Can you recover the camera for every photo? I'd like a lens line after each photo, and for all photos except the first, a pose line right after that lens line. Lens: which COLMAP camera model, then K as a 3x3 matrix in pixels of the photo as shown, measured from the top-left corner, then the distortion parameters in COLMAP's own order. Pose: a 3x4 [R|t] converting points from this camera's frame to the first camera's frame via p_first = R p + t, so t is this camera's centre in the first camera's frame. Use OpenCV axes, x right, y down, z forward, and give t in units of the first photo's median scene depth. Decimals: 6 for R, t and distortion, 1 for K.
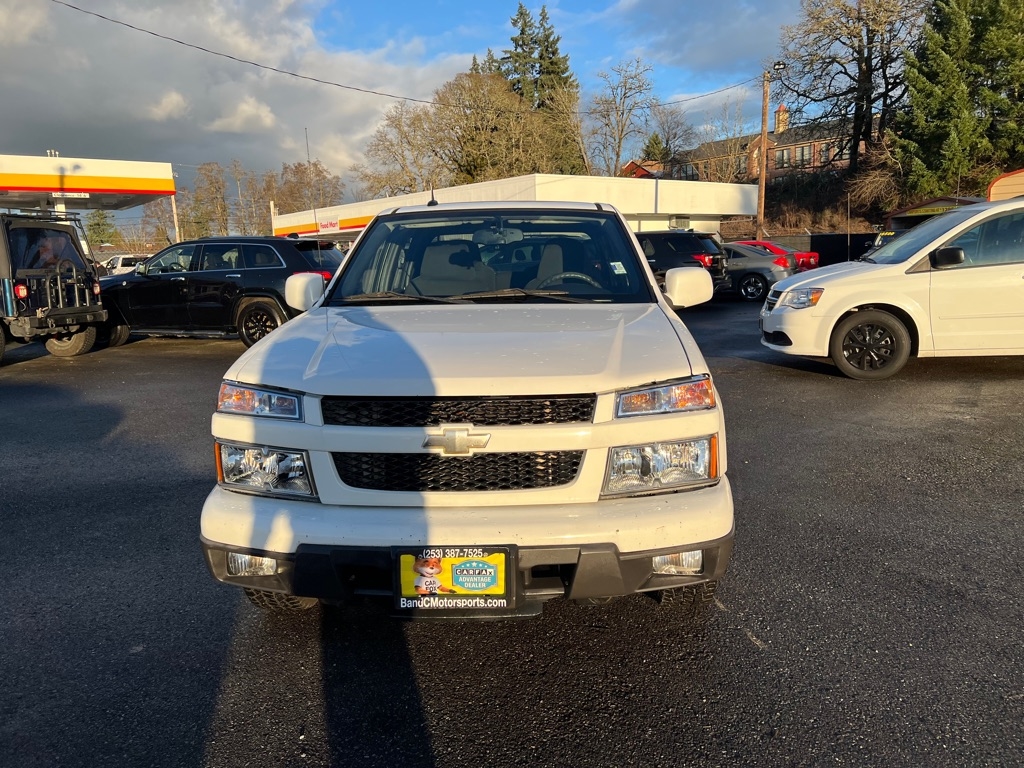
lens RADIAL K [[766.5, 0, 519.4], [0, 766.5, 381.9], [0, 0, 1]] dist [0.047789, -0.051079]
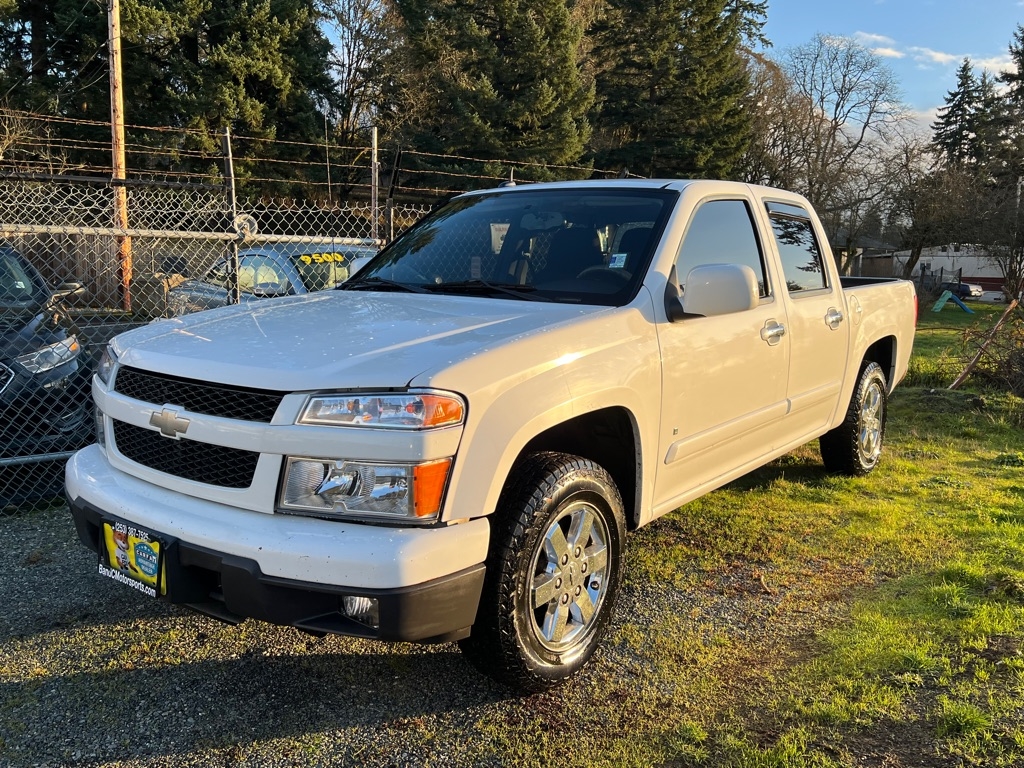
lens RADIAL K [[856.8, 0, 509.3], [0, 856.8, 387.7], [0, 0, 1]] dist [0.043099, -0.042077]
pose [[0.815992, 0.117434, -0.566009, 0.708625], [-0.119747, 0.992248, 0.033235, -0.043746], [0.565524, 0.040659, 0.823729, 0.270696]]
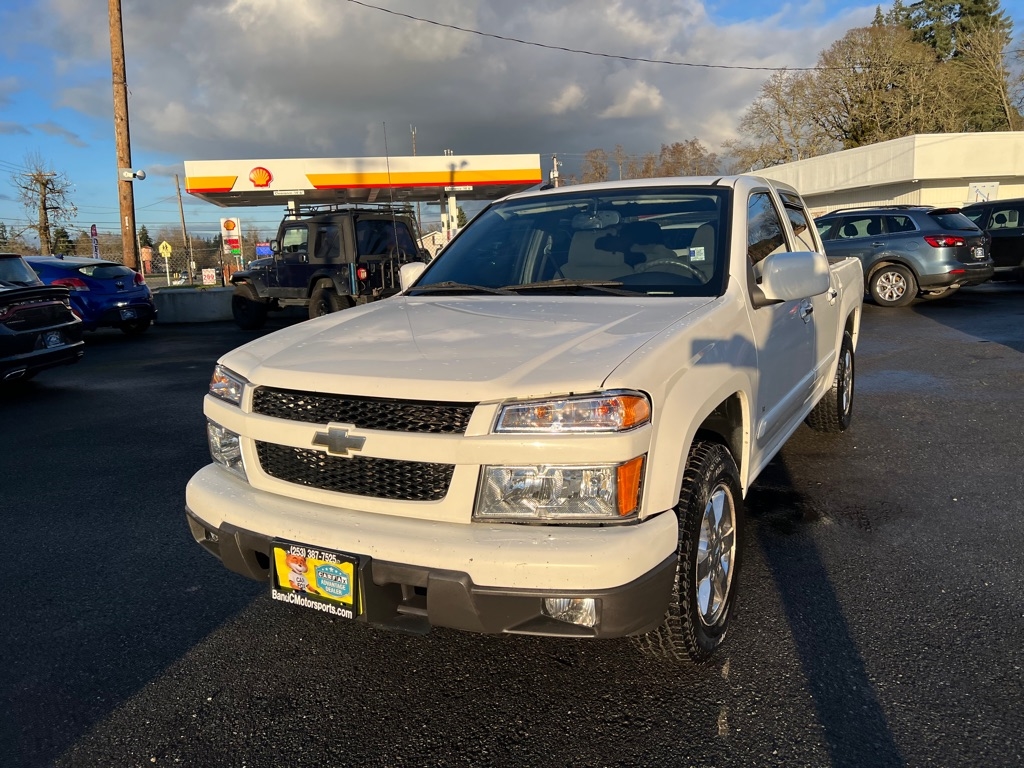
lens RADIAL K [[766.5, 0, 522.1], [0, 766.5, 383.8], [0, 0, 1]] dist [0.047789, -0.051079]
pose [[0.890274, 0.066566, -0.450535, 0.447390], [-0.053407, 0.997694, 0.041874, -0.038720], [0.452284, -0.013218, 0.891776, 0.189357]]
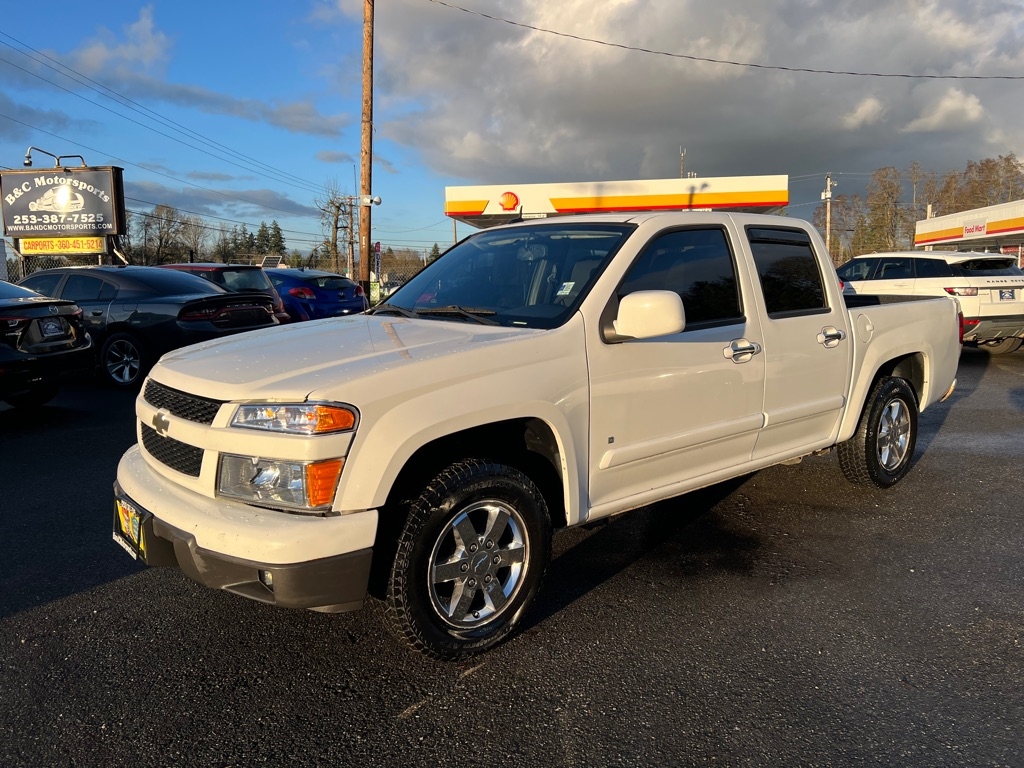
lens RADIAL K [[766.5, 0, 512.6], [0, 766.5, 392.7], [0, 0, 1]] dist [0.047789, -0.051079]
pose [[0.679068, 0.127812, -0.722863, 0.960221], [-0.124809, 0.990491, 0.057885, -0.091961], [0.723388, 0.050912, 0.688563, 0.439152]]
